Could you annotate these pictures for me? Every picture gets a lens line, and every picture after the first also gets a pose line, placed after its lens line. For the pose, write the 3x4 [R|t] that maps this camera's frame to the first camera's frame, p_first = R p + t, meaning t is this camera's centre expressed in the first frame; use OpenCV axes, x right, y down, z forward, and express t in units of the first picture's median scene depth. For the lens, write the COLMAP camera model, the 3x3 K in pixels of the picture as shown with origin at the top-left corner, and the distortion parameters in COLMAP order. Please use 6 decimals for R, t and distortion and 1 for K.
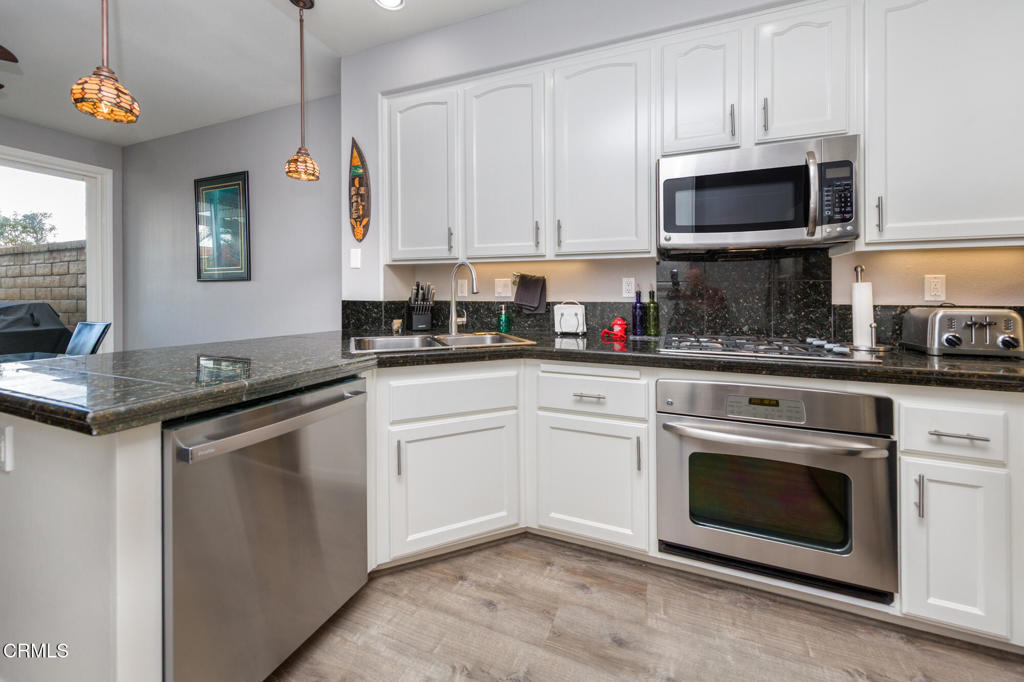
lens RADIAL K [[384.6, 0, 514.4], [0, 384.6, 352.9], [0, 0, 1]] dist [-0.000530, -0.000044]
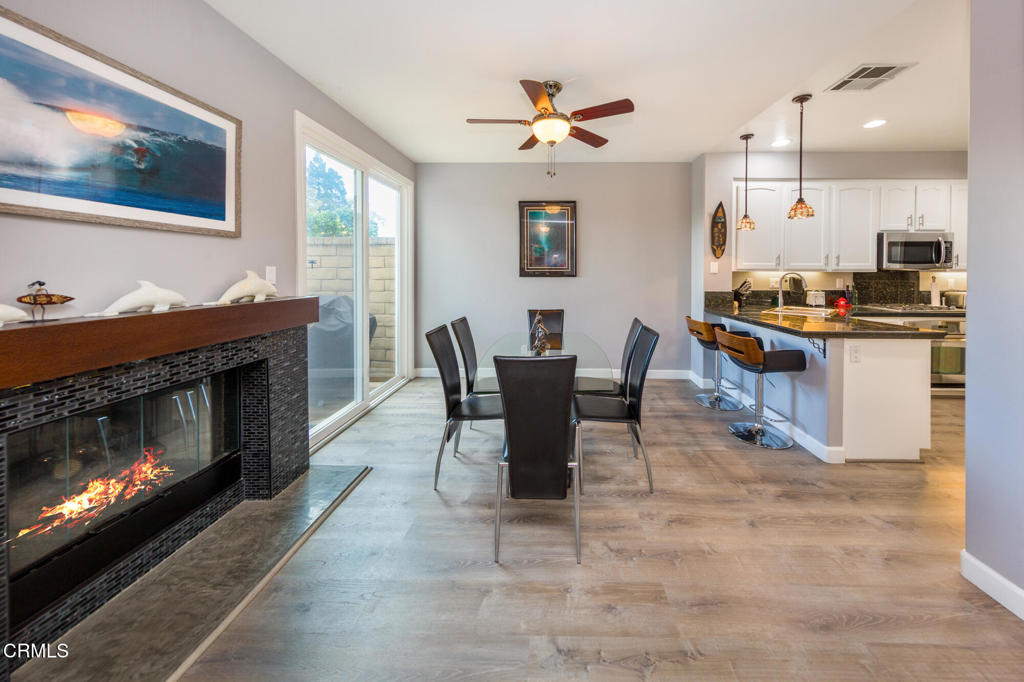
lens RADIAL K [[318.0, 0, 545.9], [0, 318.0, 337.8], [0, 0, 1]] dist [0.000437, 0.000024]
pose [[0.941950, -0.072500, 0.327833, -1.736726], [0.052404, 0.996188, 0.069738, -0.063863], [-0.331639, -0.048510, 0.942158, -0.172535]]
